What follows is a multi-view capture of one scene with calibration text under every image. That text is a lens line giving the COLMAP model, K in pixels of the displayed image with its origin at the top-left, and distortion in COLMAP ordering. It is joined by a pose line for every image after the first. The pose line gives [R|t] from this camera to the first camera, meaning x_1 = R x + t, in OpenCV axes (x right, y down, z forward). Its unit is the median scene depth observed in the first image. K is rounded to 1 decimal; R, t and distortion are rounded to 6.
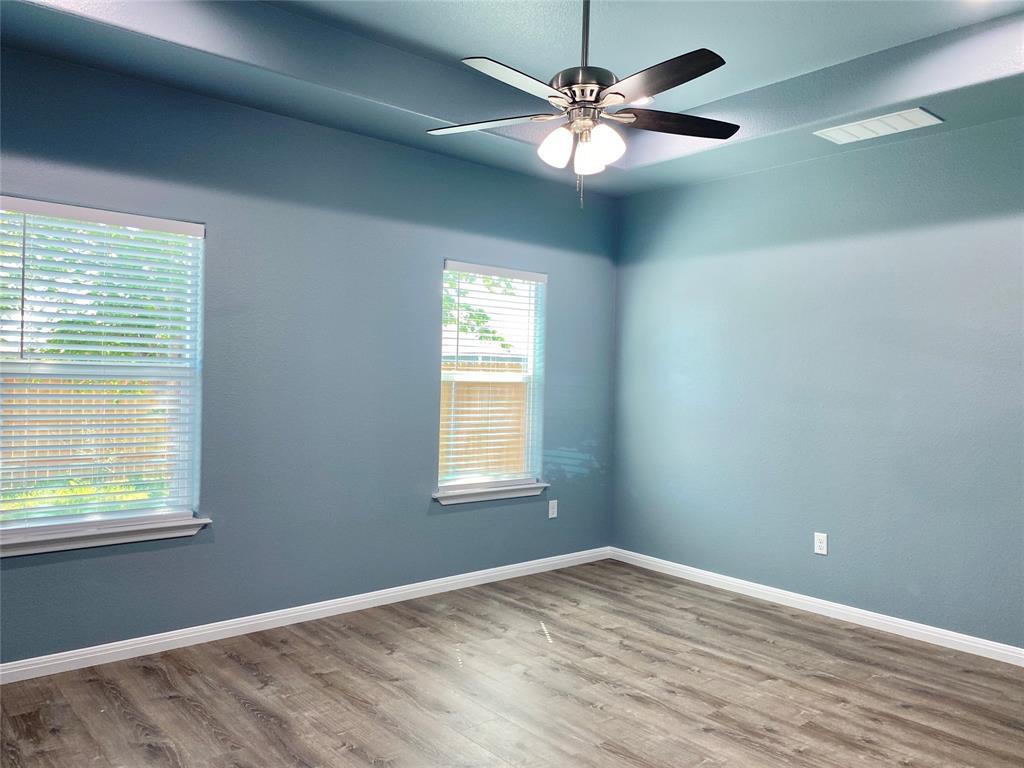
lens RADIAL K [[769.7, 0, 517.6], [0, 769.7, 385.5], [0, 0, 1]] dist [0.033411, -0.030979]
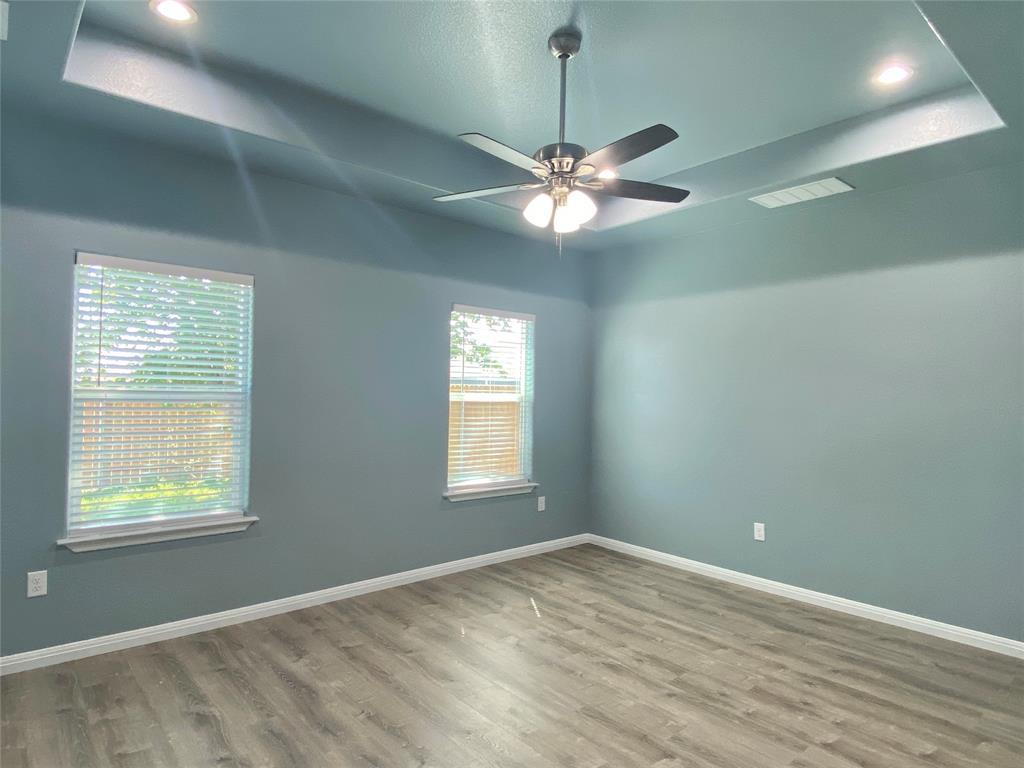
lens RADIAL K [[595.6, 0, 514.0], [0, 595.6, 386.5], [0, 0, 1]] dist [0.022261, -0.021095]
pose [[0.999971, -0.006825, -0.003462, 0.009530], [0.006734, 0.999648, -0.025654, -0.005442], [0.003636, 0.025630, 0.999665, 0.055989]]
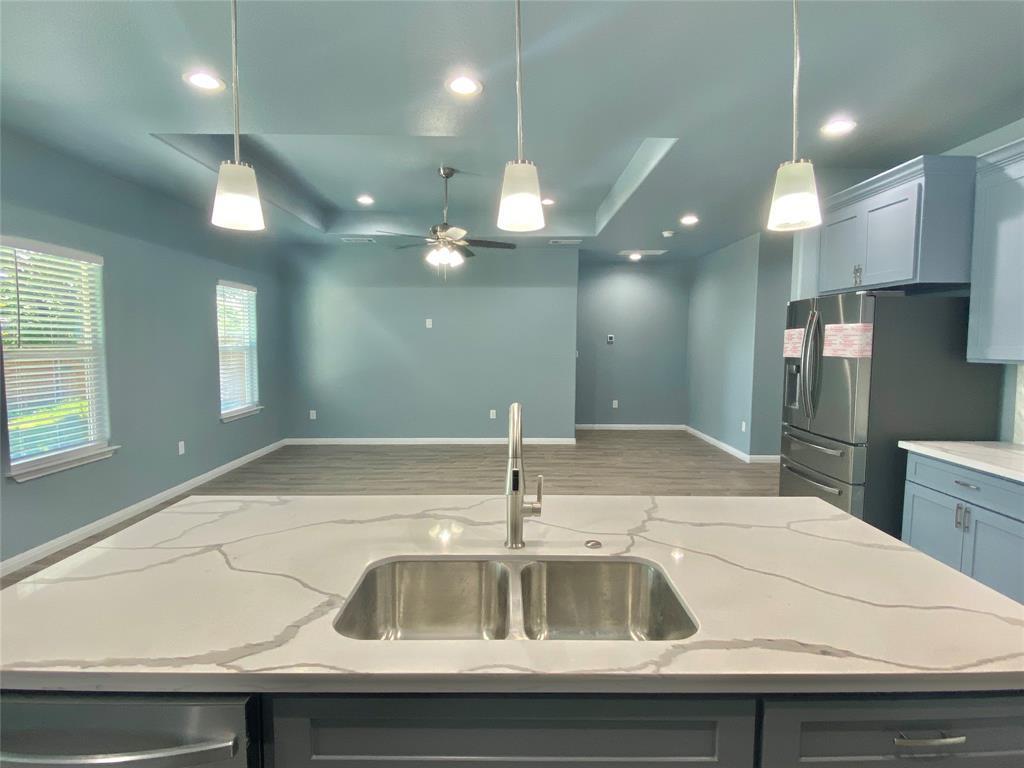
lens RADIAL K [[552.2, 0, 514.8], [0, 552.2, 385.5], [0, 0, 1]] dist [0.035675, 0.001716]
pose [[0.650790, -0.082944, 0.754714, -0.701965], [0.016701, 0.995338, 0.094988, -0.043187], [-0.759074, -0.049213, 0.649141, -0.336745]]
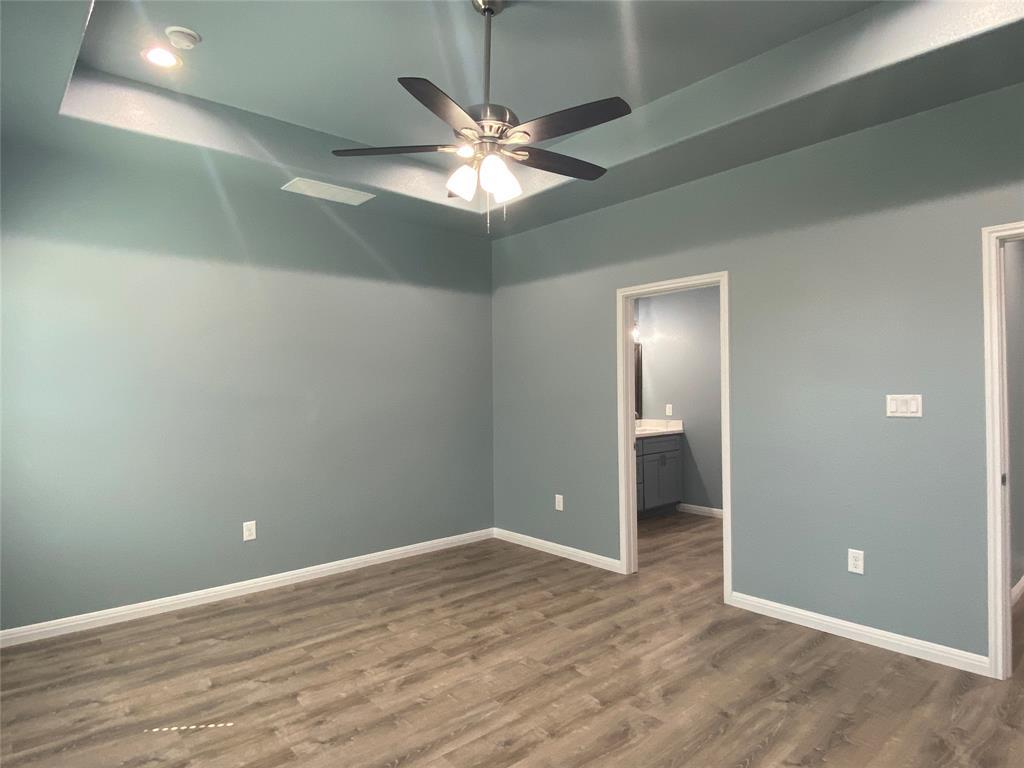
lens RADIAL K [[595.6, 0, 519.1], [0, 595.6, 387.5], [0, 0, 1]] dist [0.022261, -0.021095]
pose [[-0.002516, -0.019548, 0.999806, -0.603532], [0.024905, 0.999498, 0.019605, -0.016866], [-0.999687, 0.024949, -0.002028, 0.751945]]
